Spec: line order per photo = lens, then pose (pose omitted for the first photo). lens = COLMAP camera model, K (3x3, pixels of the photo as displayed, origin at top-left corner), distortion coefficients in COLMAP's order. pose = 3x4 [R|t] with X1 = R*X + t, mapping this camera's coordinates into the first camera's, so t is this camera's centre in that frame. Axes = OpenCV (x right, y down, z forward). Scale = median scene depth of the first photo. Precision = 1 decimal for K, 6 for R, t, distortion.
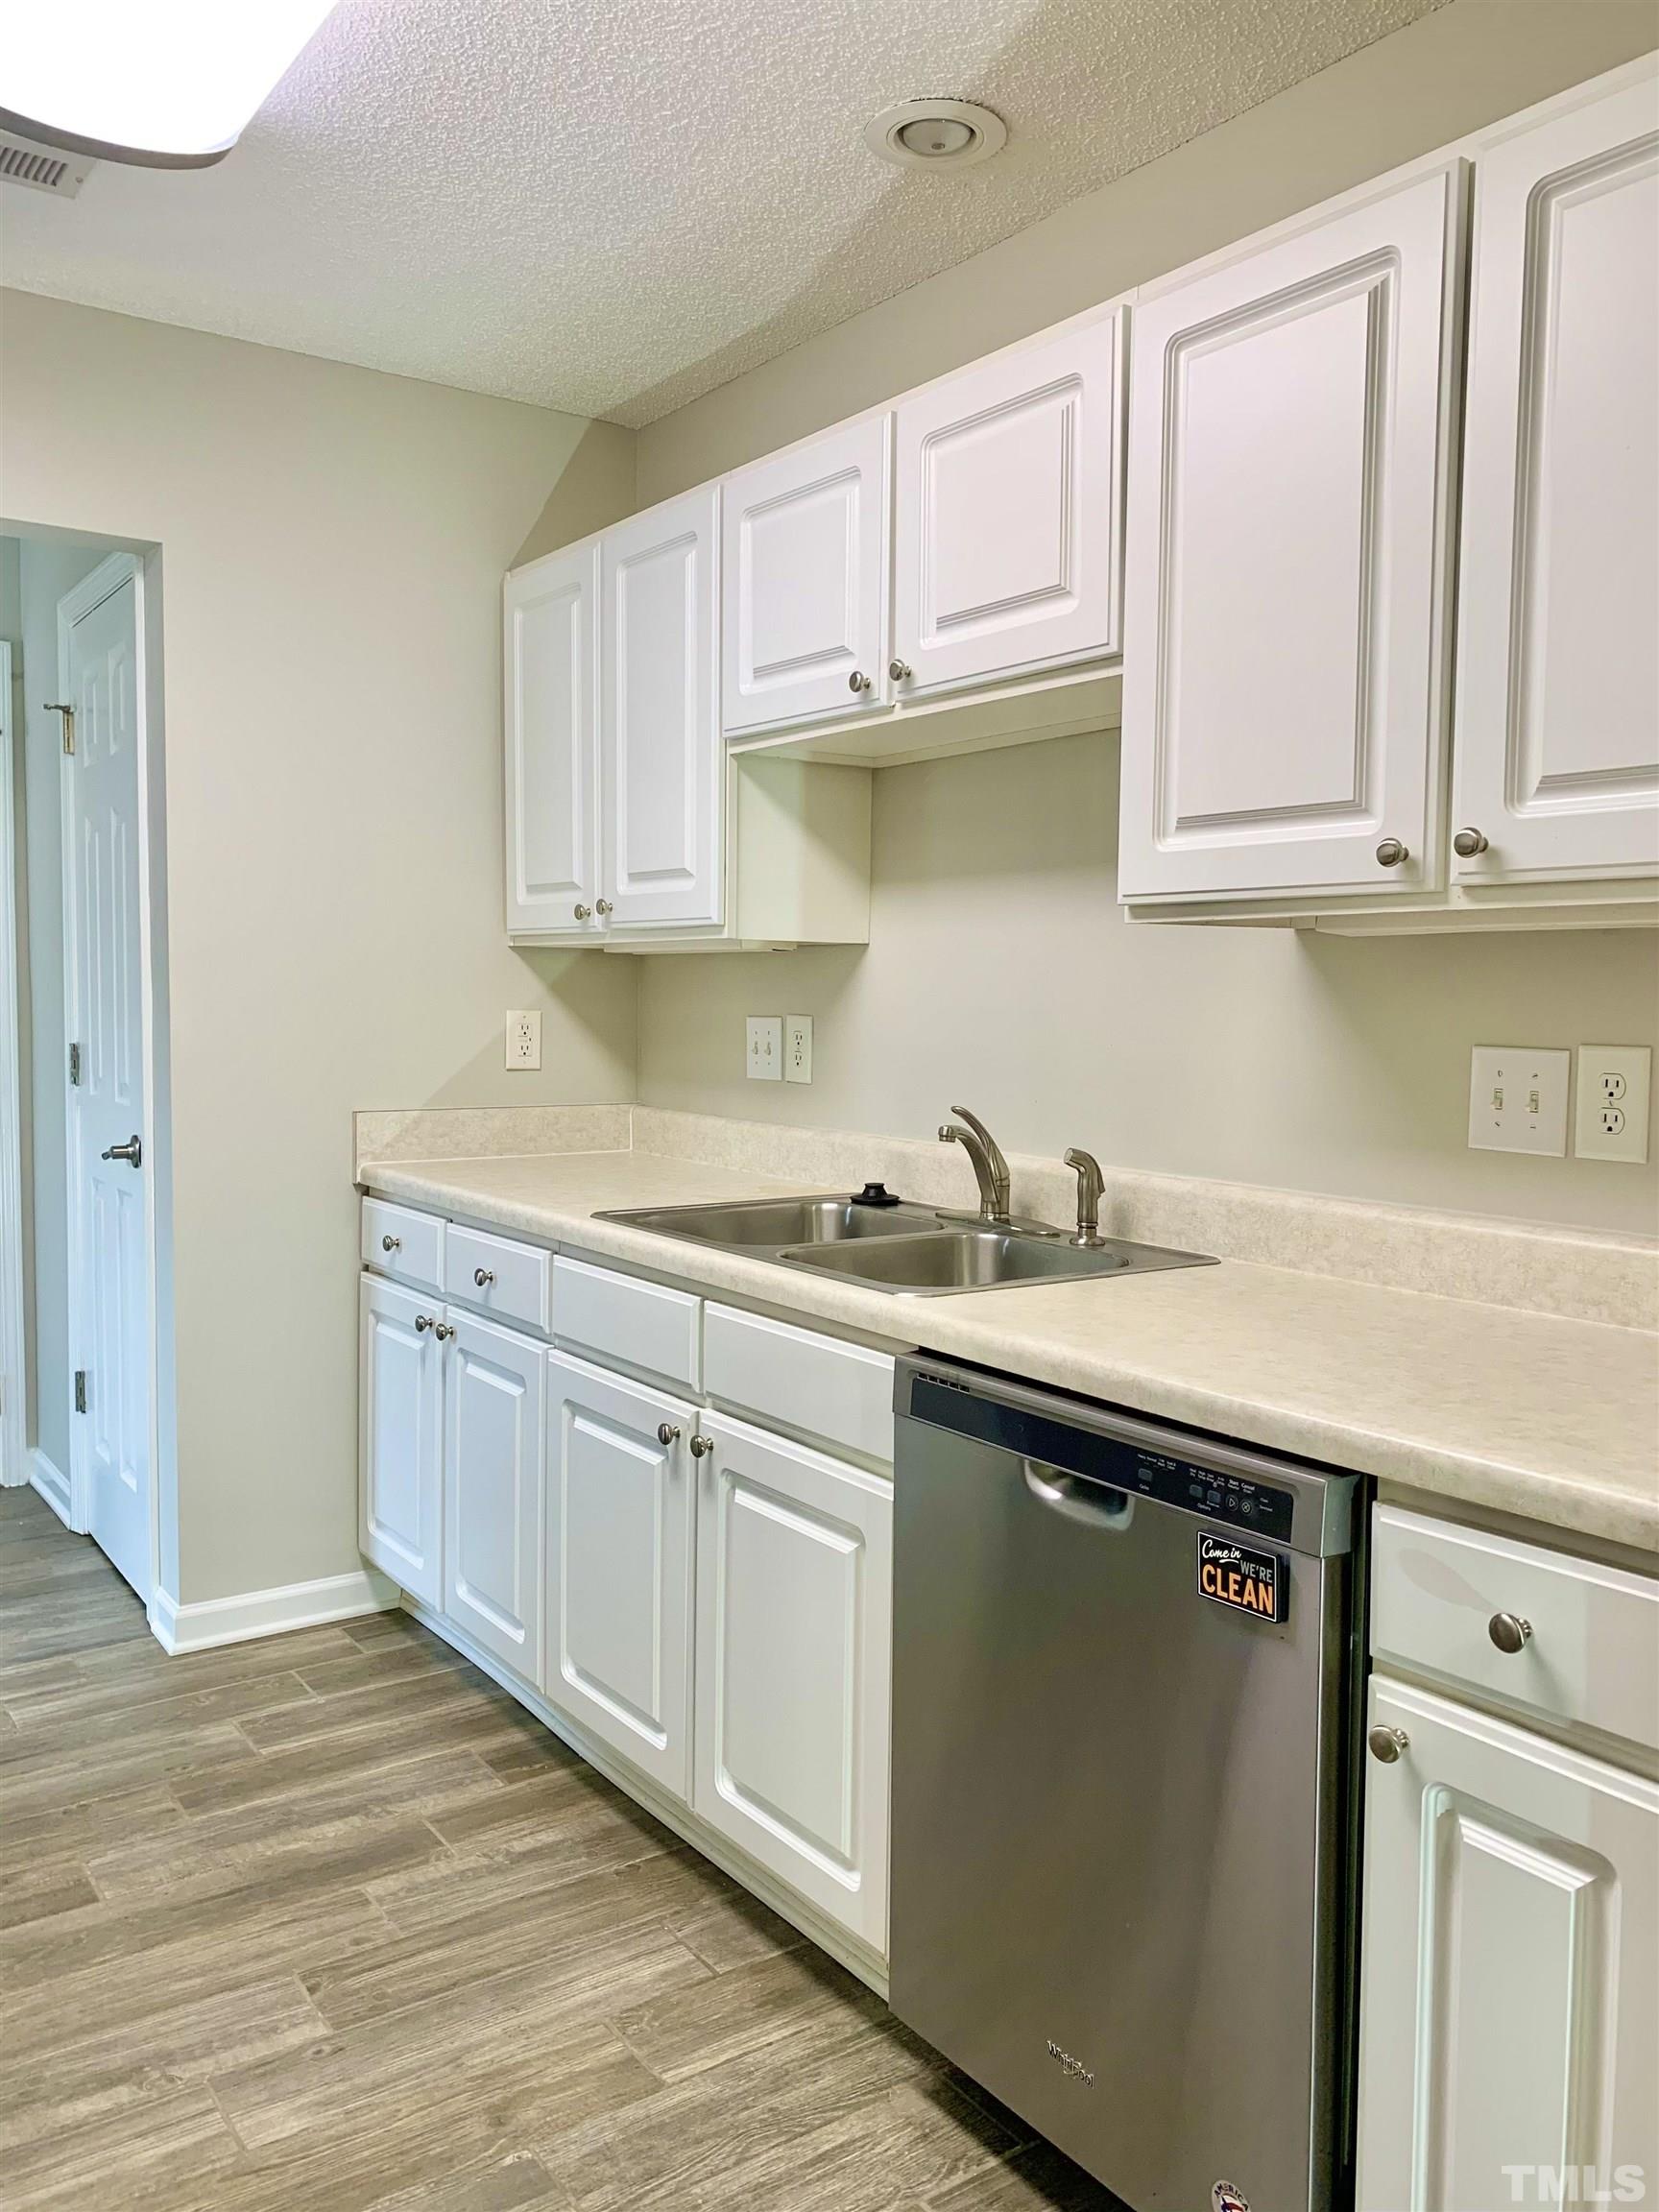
lens RADIAL K [[1701.1, 0, 820.5], [0, 1701.1, 1087.3], [0, 0, 1]] dist [-0.016091, -0.010733]
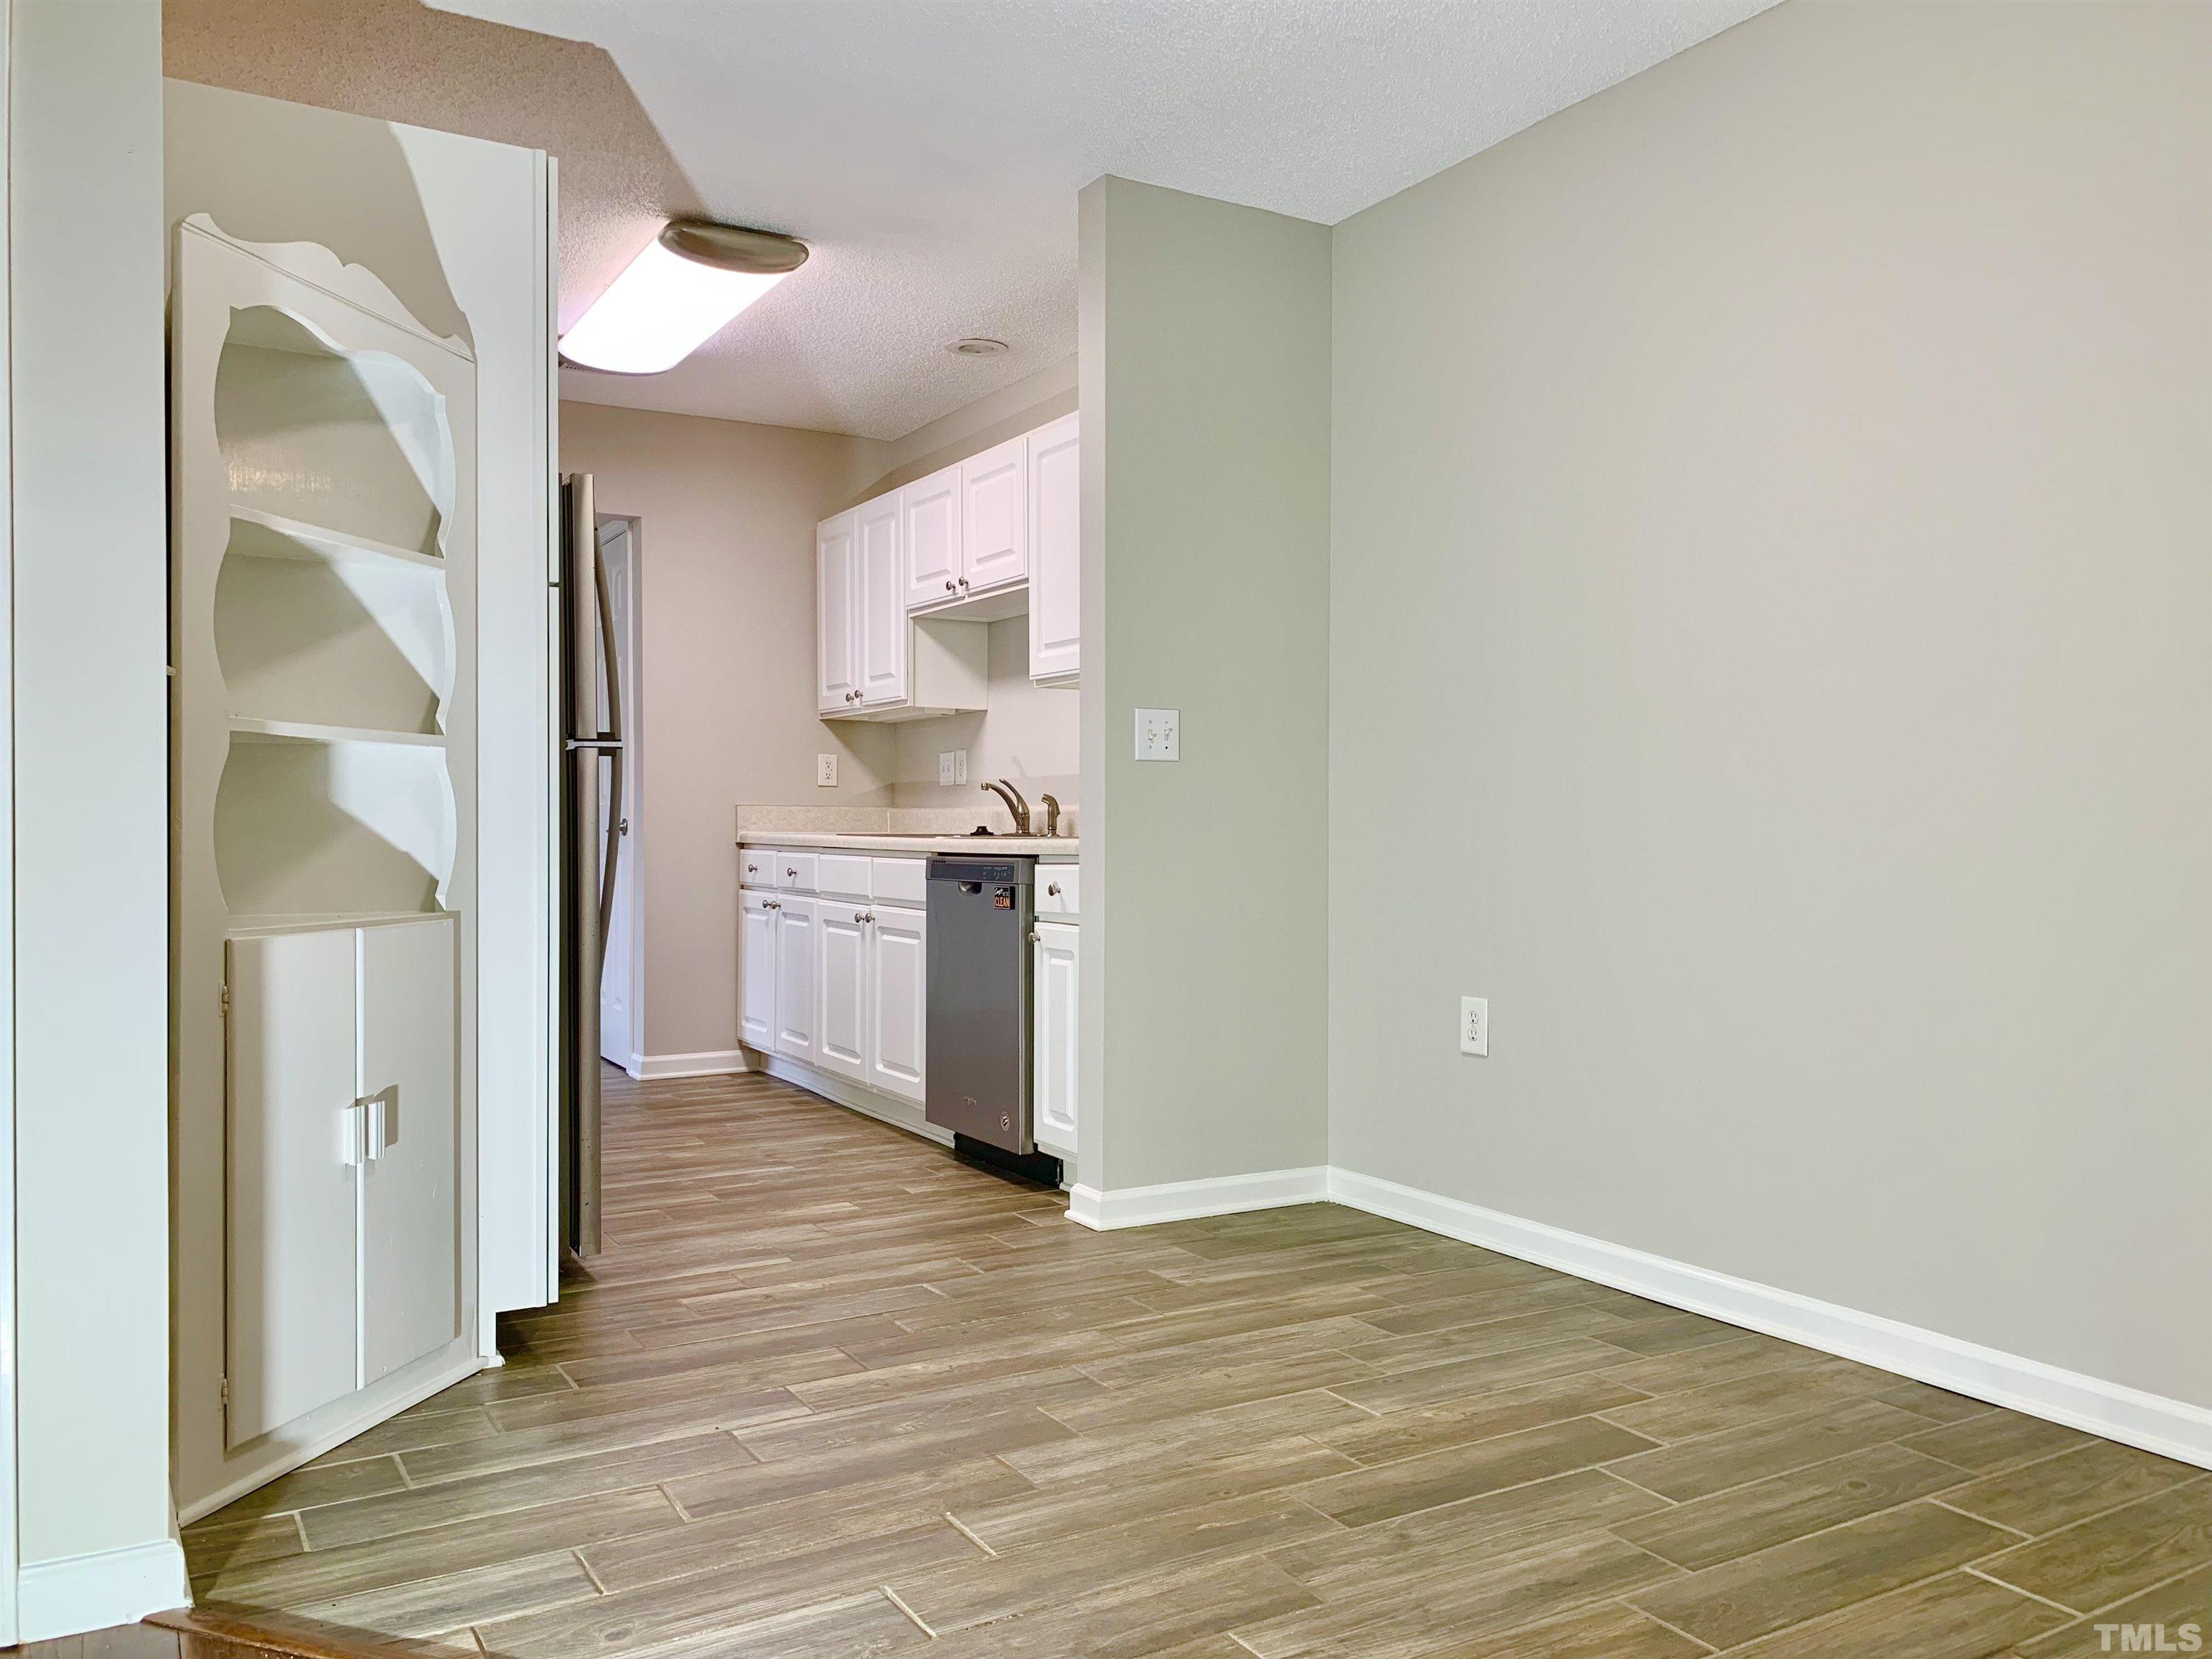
lens RADIAL K [[1701.1, 0, 1113.8], [0, 1701.1, 839.7], [0, 0, 1]] dist [-0.016091, -0.010733]
pose [[0.996554, -0.007523, -0.082609, 0.357084], [0.003581, 0.998852, -0.047762, 0.170781], [0.082873, 0.047301, 0.995437, -1.008764]]
